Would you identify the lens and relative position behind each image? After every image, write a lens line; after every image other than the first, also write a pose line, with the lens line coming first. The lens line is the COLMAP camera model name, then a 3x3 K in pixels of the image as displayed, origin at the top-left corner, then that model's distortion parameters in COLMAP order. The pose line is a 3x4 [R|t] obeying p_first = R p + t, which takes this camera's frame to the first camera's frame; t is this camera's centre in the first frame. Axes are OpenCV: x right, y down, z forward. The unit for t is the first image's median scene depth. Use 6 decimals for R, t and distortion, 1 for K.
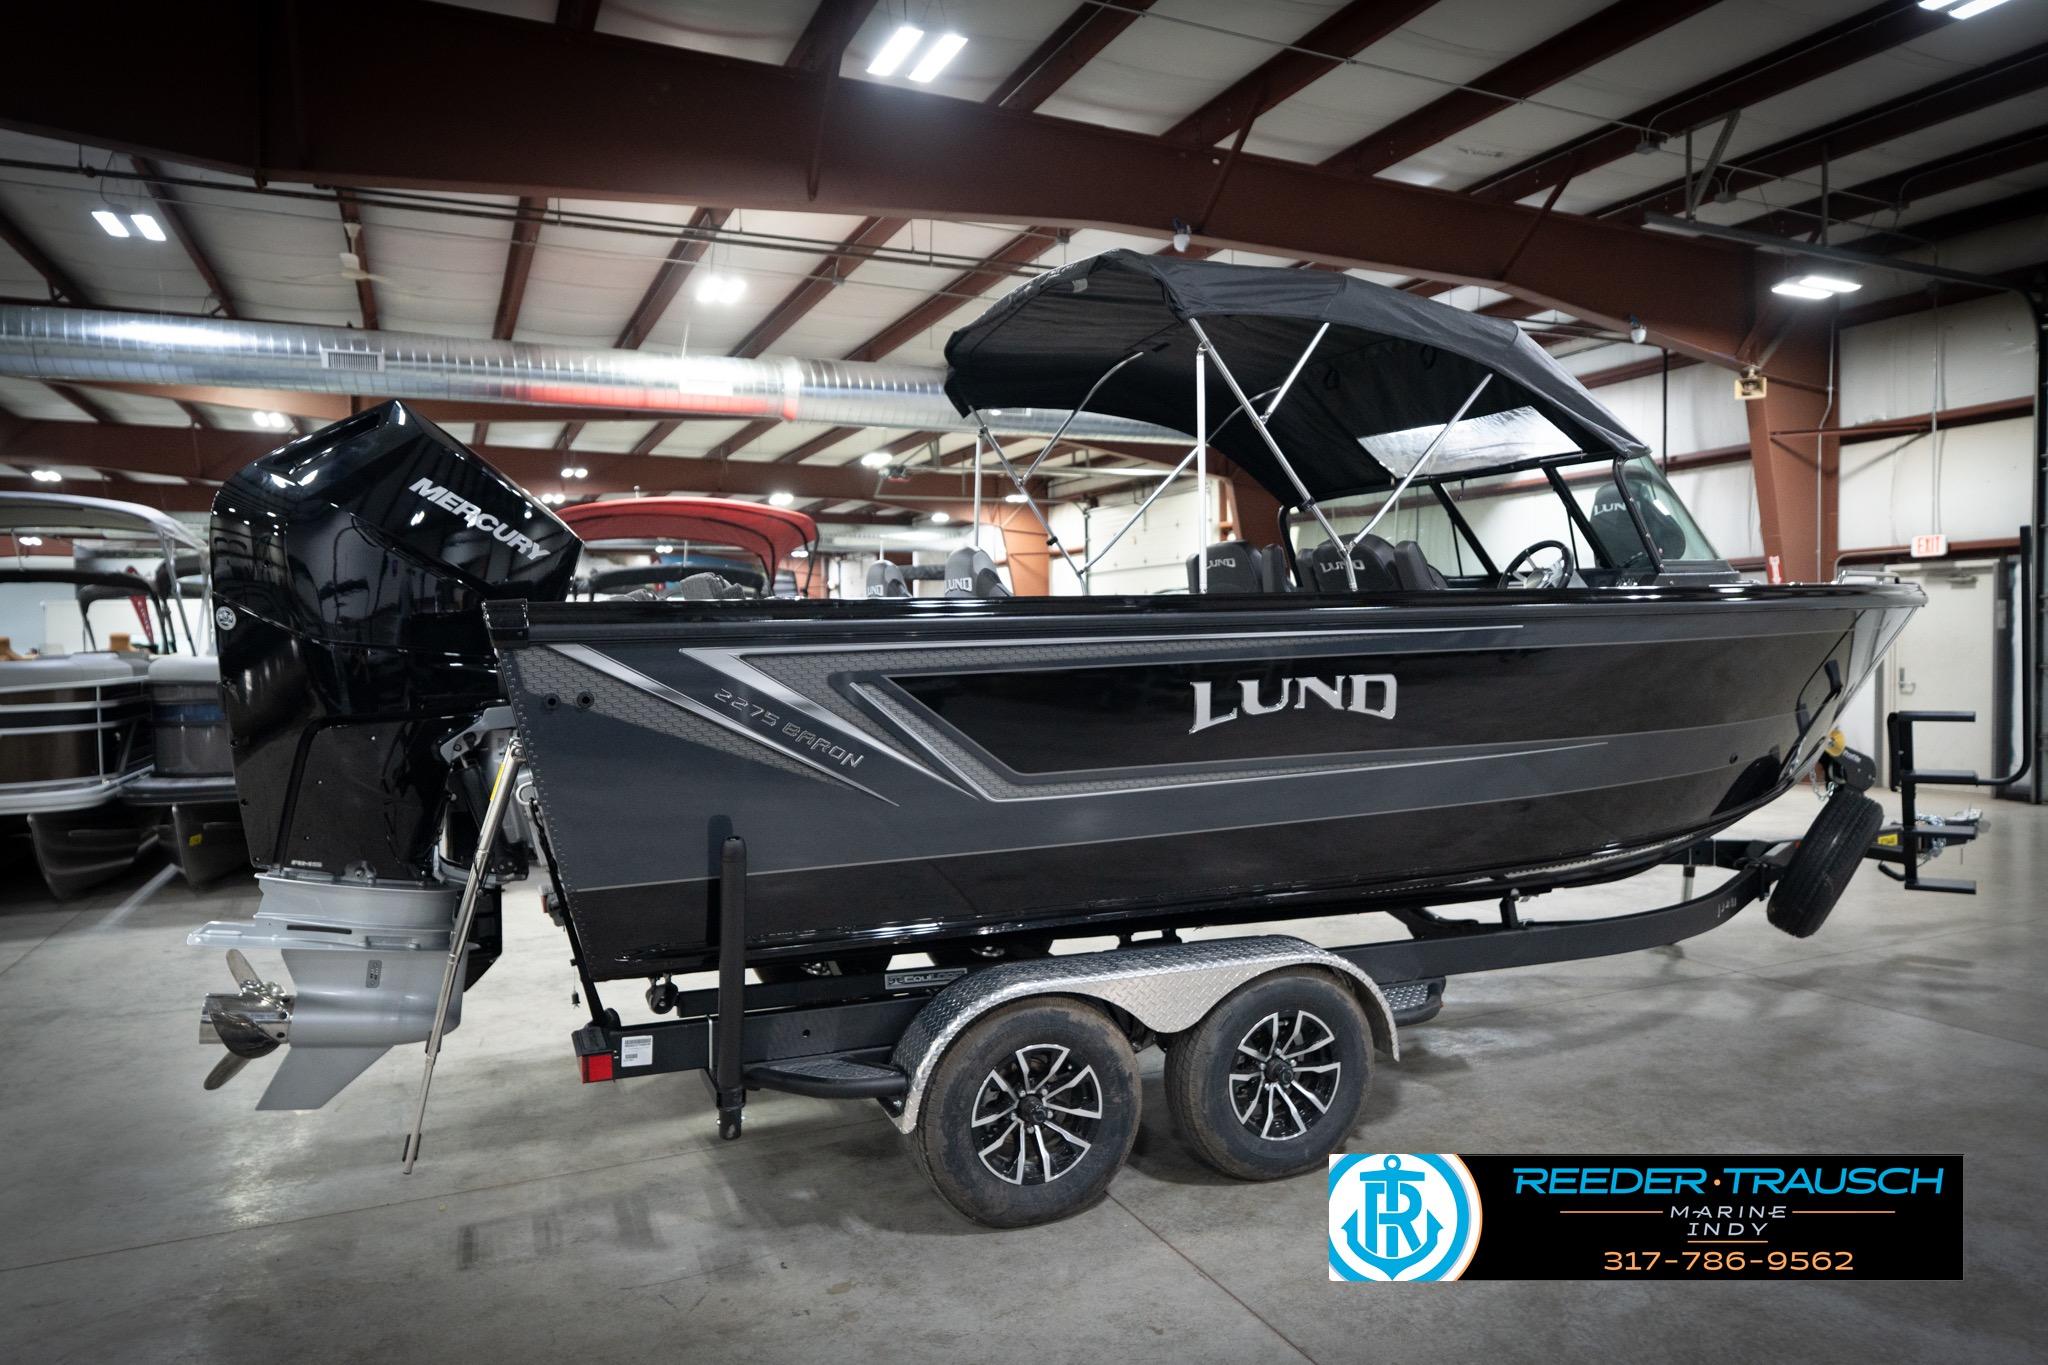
lens RADIAL K [[1302.8, 0, 1024.0], [0, 1302.8, 682.5], [0, 0, 1]] dist [-0.000516, 0.002139]
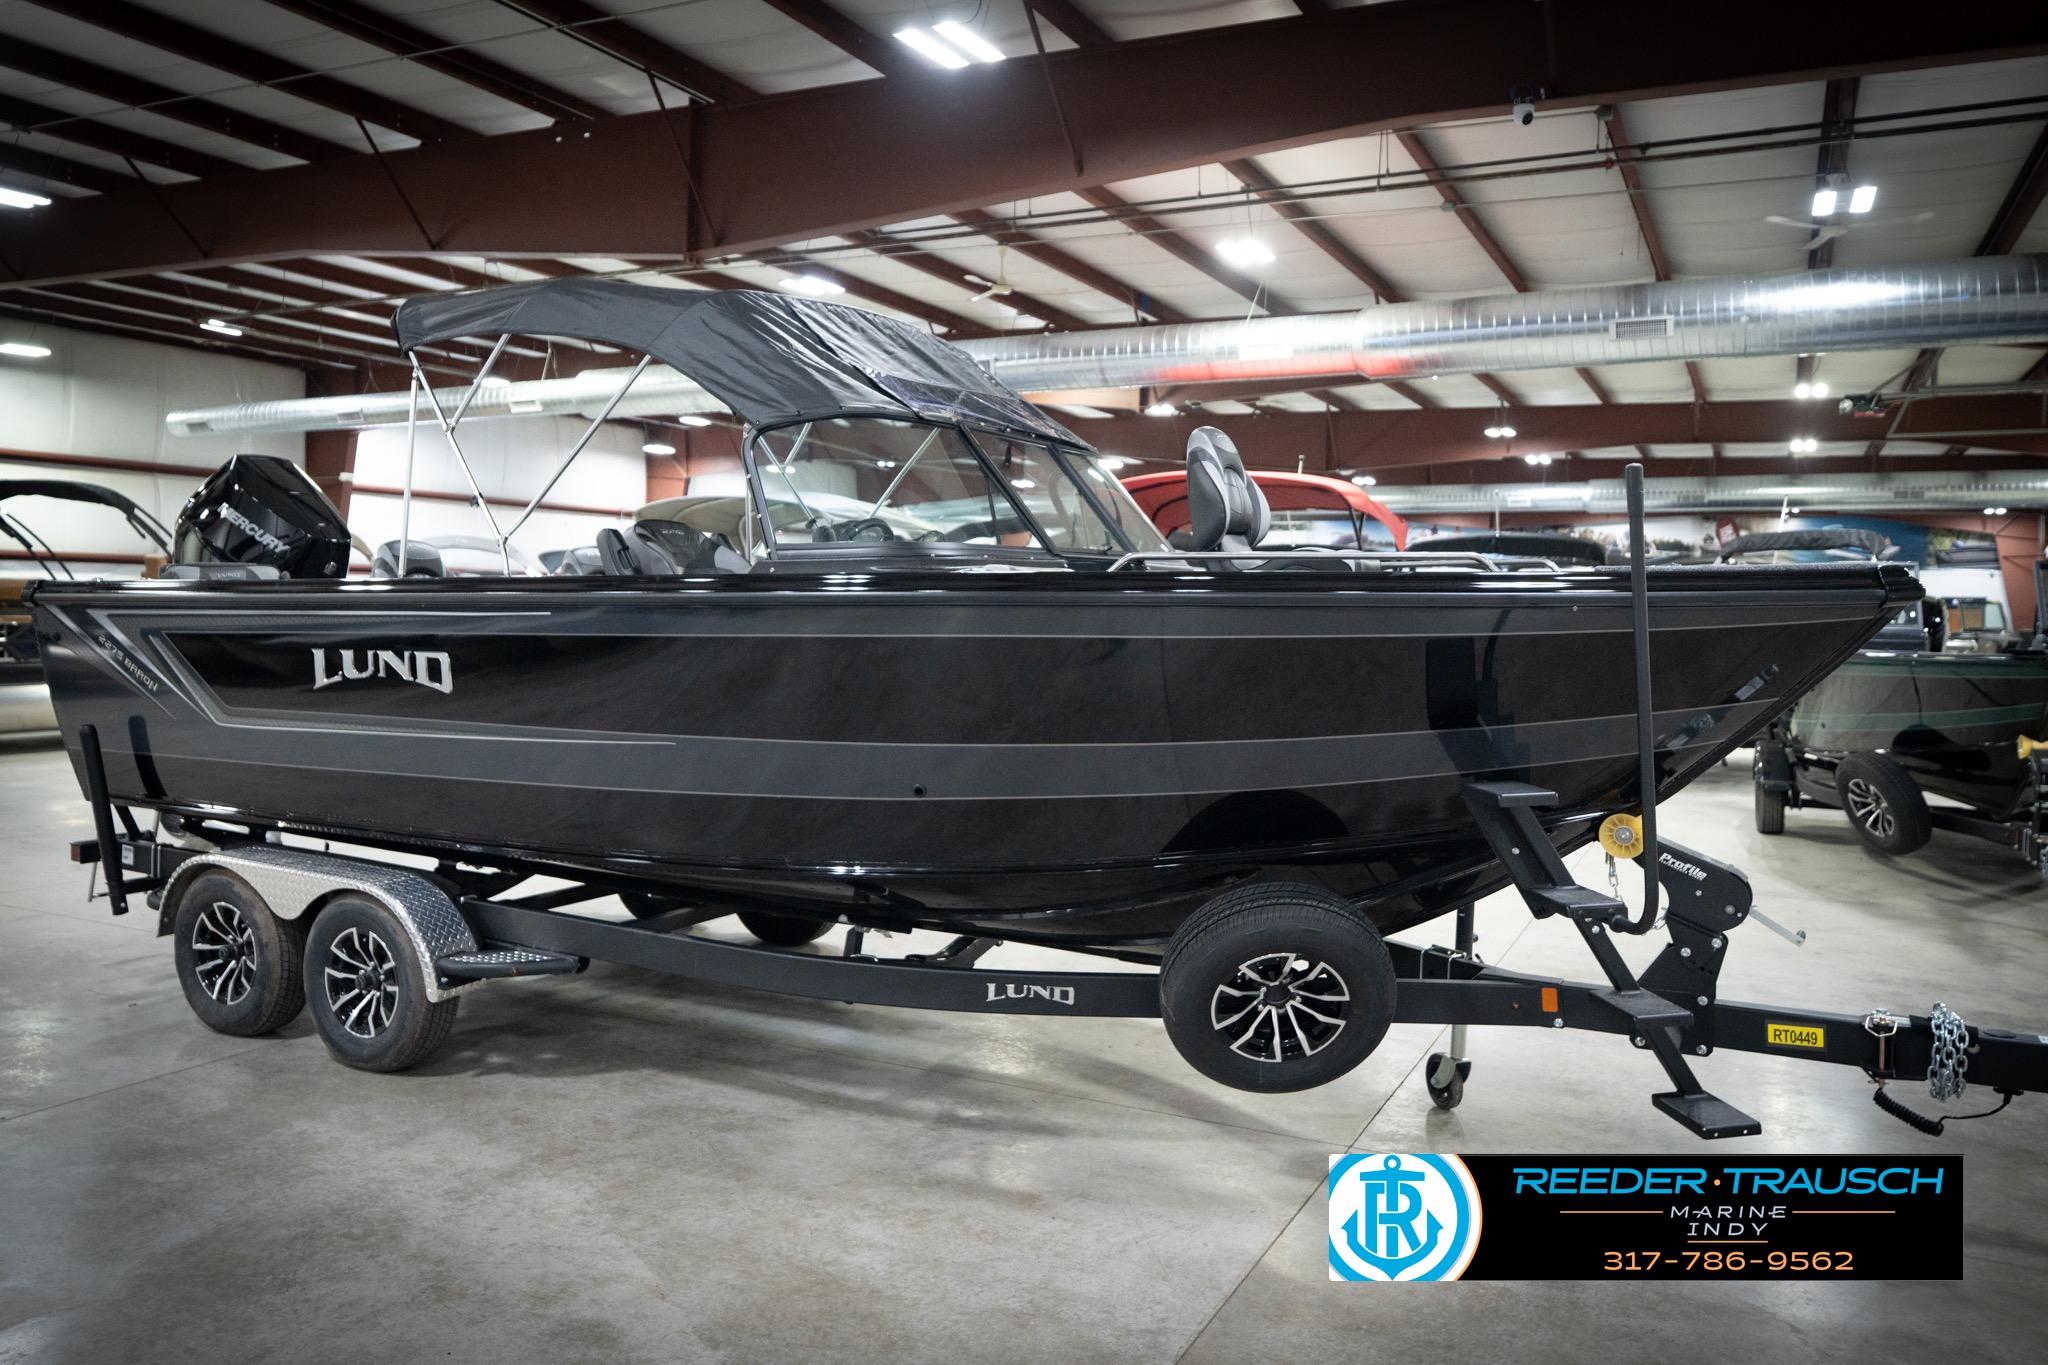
lens RADIAL K [[1476.2, 0, 1023.6], [0, 1476.2, 647.5], [0, 0, 1]] dist [-0.000112, 0.000036]
pose [[0.632612, 0.045985, -0.773103, 1.634017], [-0.054447, 0.998406, 0.014834, -0.058798], [0.772553, 0.032709, 0.634107, 0.608522]]
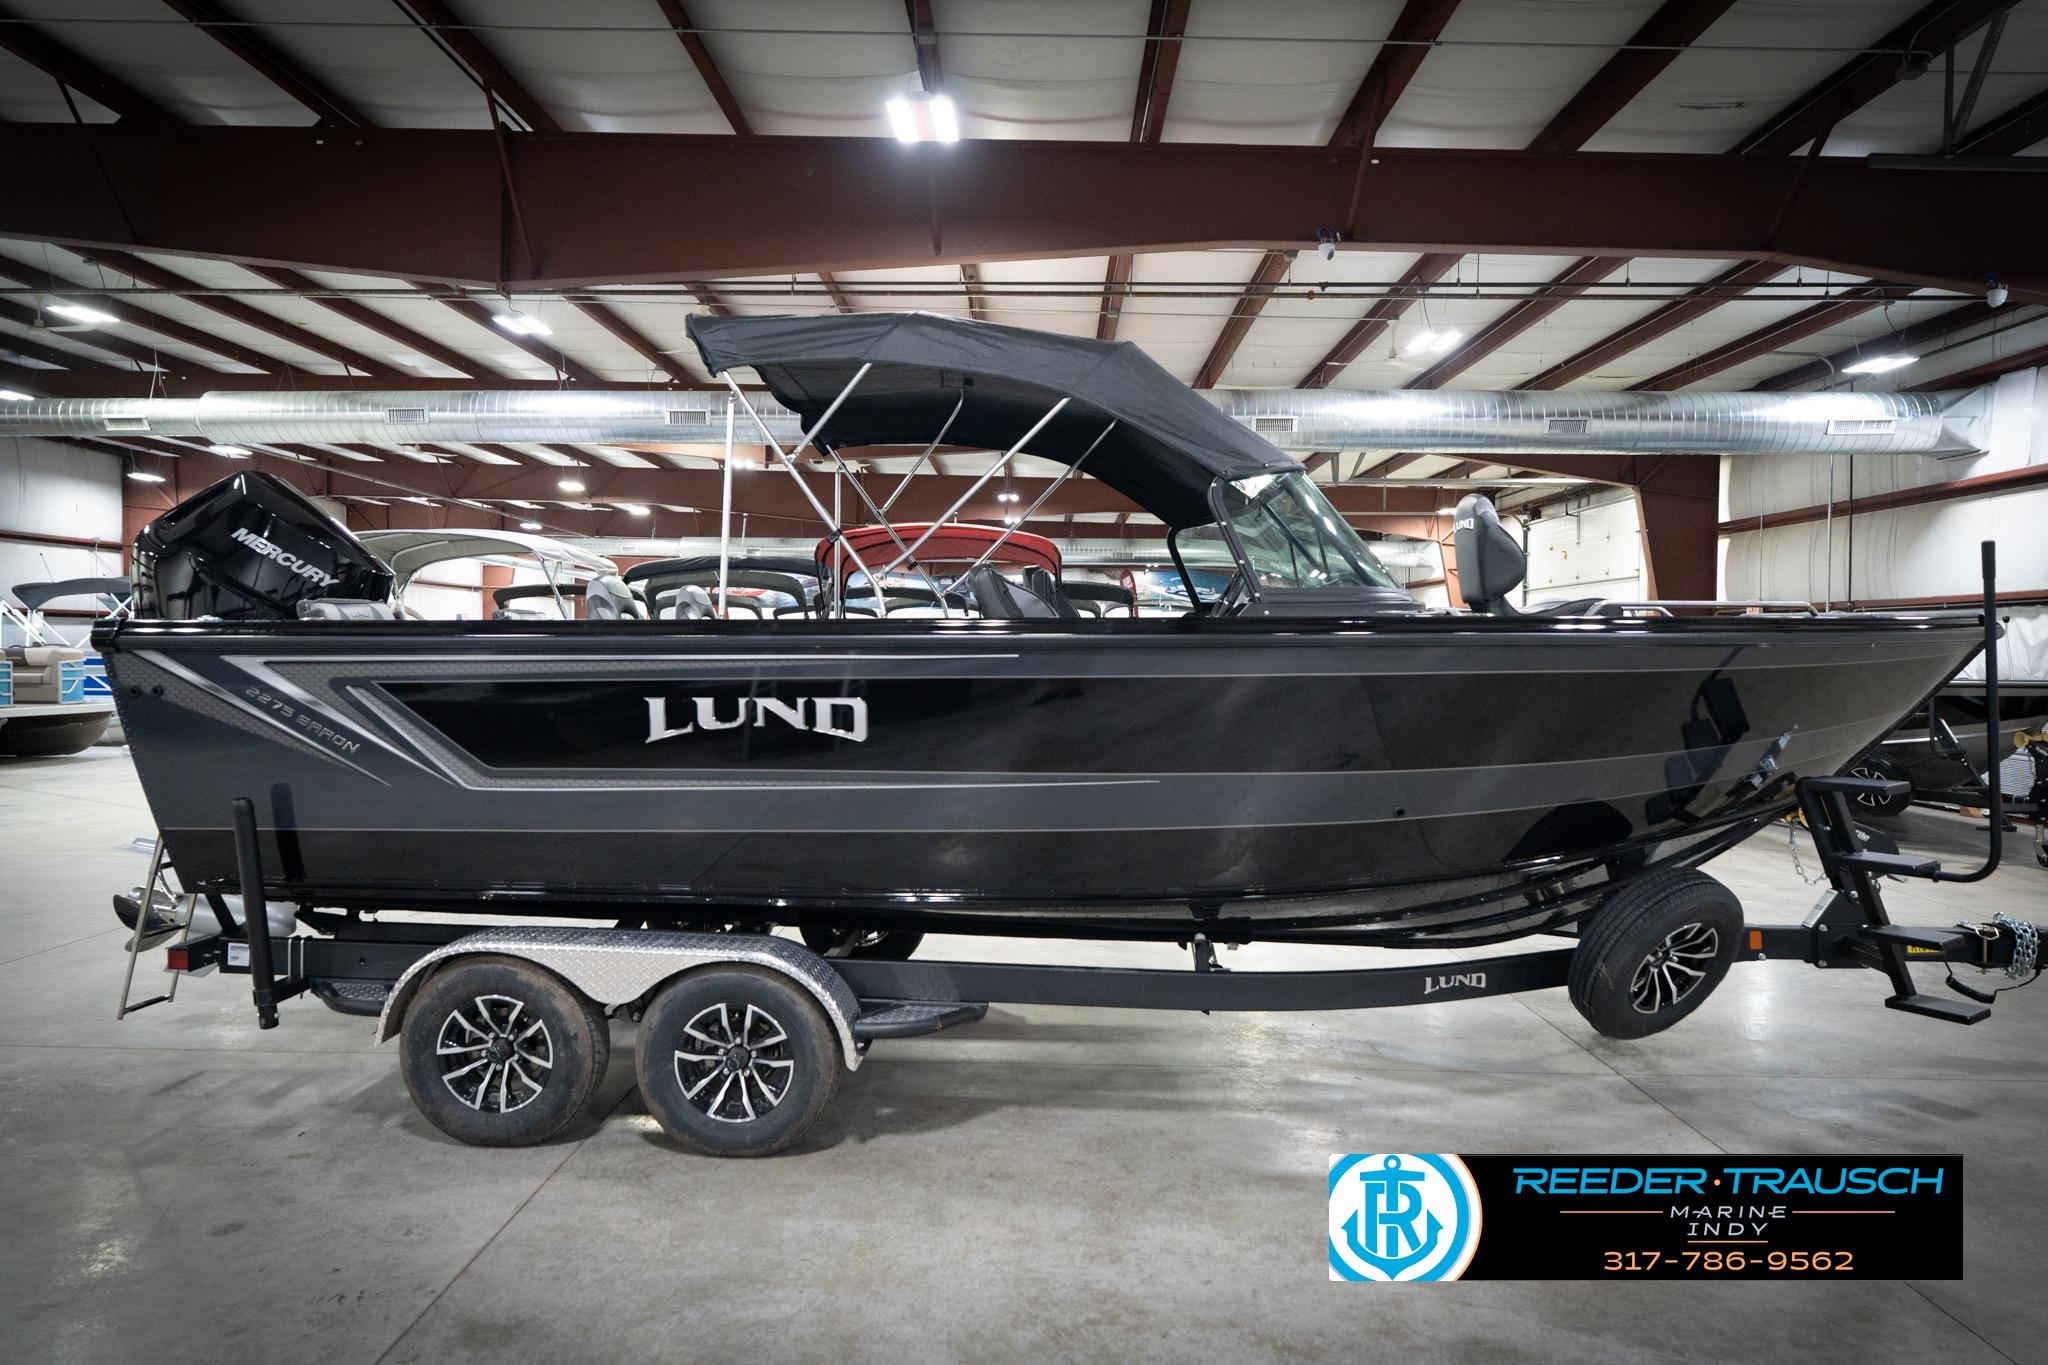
lens RADIAL K [[1275.3, 0, 961.3], [0, 1275.3, 684.9], [0, 0, 1]] dist [-0.003519, 0.000624]
pose [[0.901546, 0.035077, -0.431260, 0.829519], [-0.038561, 0.999256, 0.000664, -0.021771], [0.430962, 0.016032, 0.902228, 0.118349]]
